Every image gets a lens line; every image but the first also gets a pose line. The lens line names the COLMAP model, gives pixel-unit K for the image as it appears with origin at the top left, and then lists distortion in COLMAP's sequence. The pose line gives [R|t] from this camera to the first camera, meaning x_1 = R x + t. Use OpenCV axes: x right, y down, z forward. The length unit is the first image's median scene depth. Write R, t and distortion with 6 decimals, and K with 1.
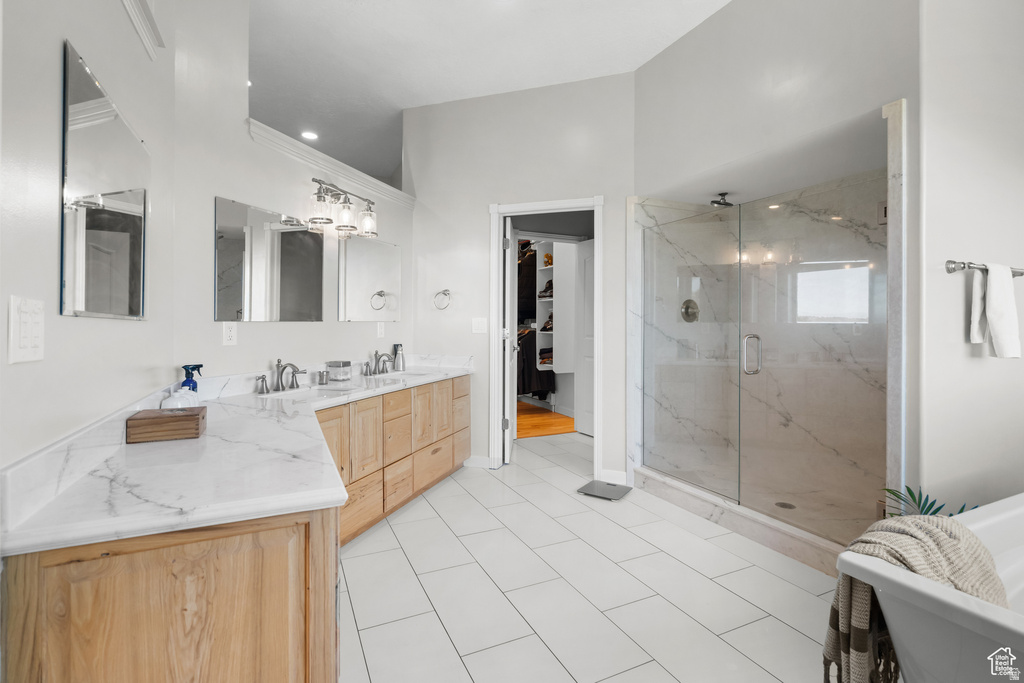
lens RADIAL K [[474.9, 0, 509.0], [0, 474.9, 323.3], [0, 0, 1]] dist [0.002144, 0.000556]
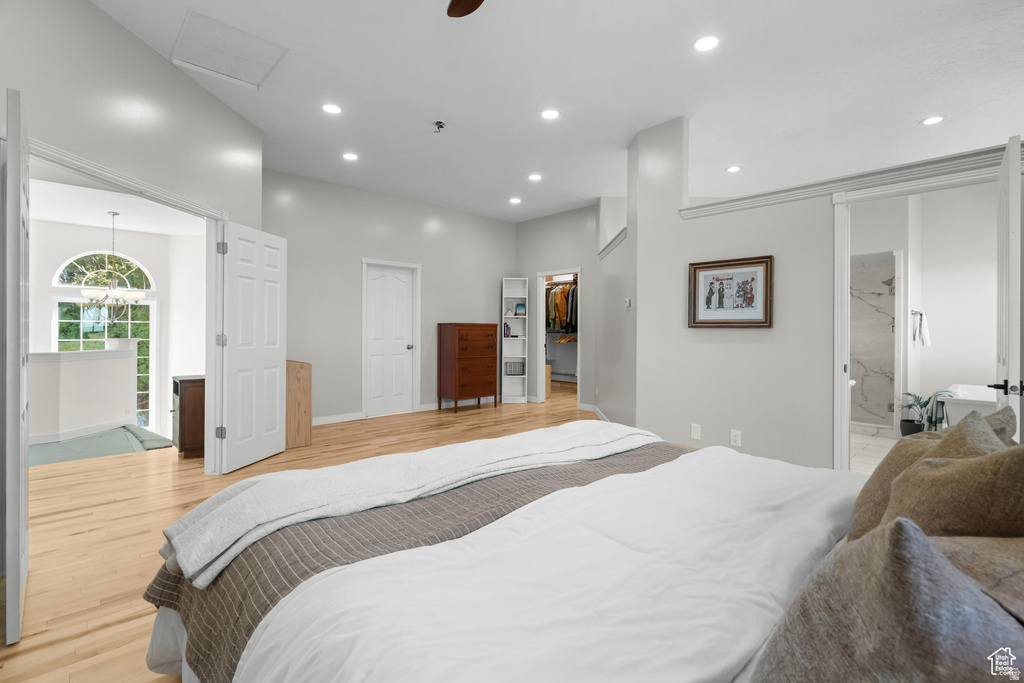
lens RADIAL K [[465.5, 0, 510.2], [0, 465.5, 343.4], [0, 0, 1]] dist [-0.003215, 0.000512]
pose [[0.953733, -0.019996, 0.299988, -1.400383], [0.013581, 0.999633, 0.023453, -0.025791], [-0.300347, -0.018294, 0.953655, -0.569908]]
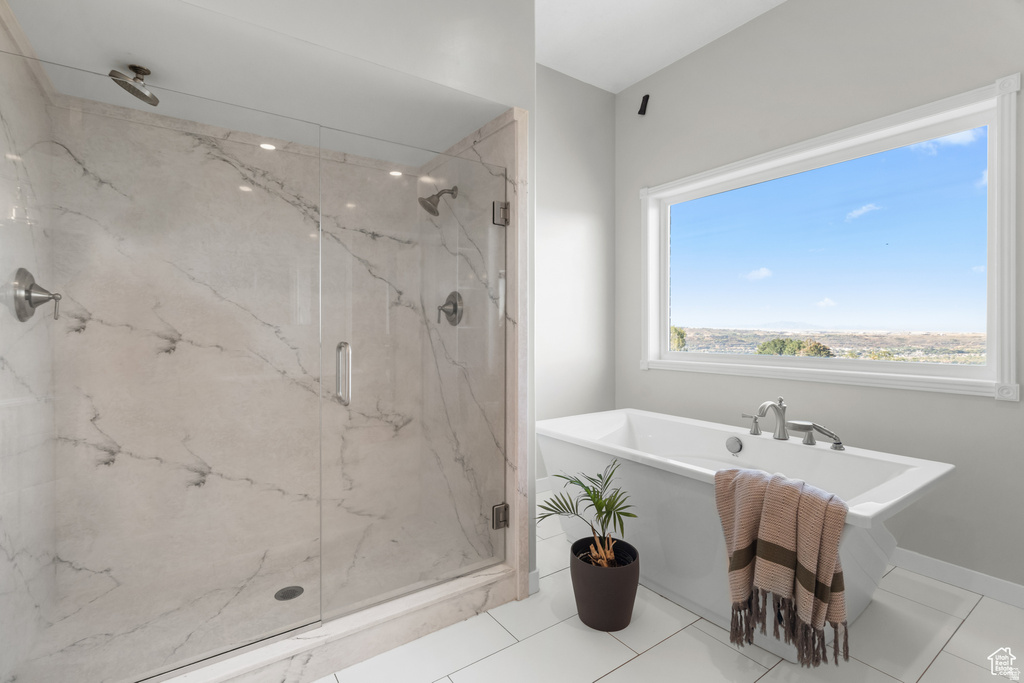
lens RADIAL K [[469.6, 0, 511.6], [0, 469.6, 332.1], [0, 0, 1]] dist [-0.000797, 0.000090]
pose [[-0.156728, -0.009628, 0.987595, -0.130030], [-0.001534, 0.999954, 0.009505, 0.003841], [-0.987641, -0.000025, -0.156735, 0.810078]]
